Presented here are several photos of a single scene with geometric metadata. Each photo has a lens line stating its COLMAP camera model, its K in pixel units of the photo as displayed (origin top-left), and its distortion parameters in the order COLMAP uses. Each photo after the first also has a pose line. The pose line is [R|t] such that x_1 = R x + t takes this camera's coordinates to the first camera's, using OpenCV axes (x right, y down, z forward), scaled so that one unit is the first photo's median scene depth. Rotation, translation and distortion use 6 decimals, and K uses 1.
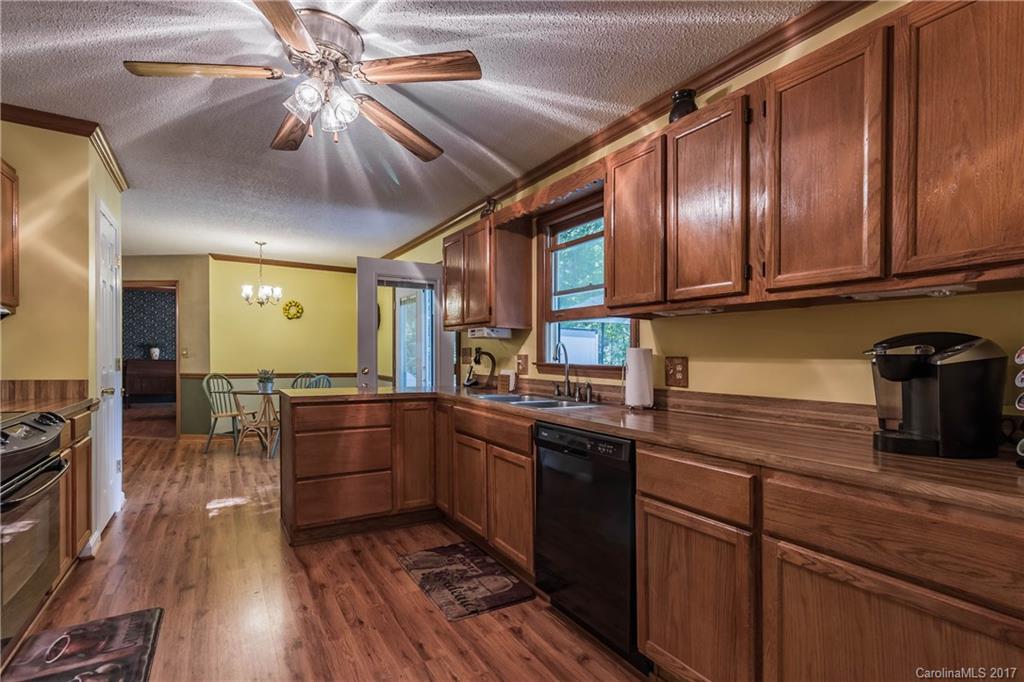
lens RADIAL K [[488.2, 0, 502.3], [0, 488.2, 352.4], [0, 0, 1]] dist [0.008904, 0.000597]
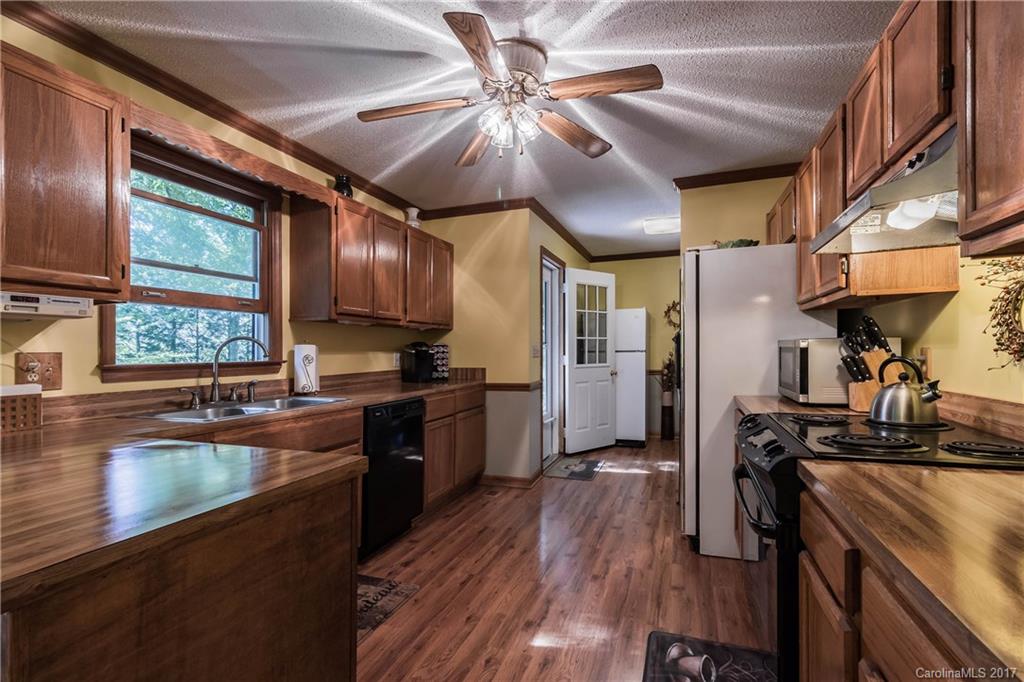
lens RADIAL K [[488.2, 0, 507.9], [0, 488.2, 346.8], [0, 0, 1]] dist [0.008904, 0.000597]
pose [[-0.639425, 0.007509, 0.768817, -1.076197], [0.004394, 0.999972, -0.006112, 0.006313], [-0.768841, -0.000530, -0.639440, 1.531232]]
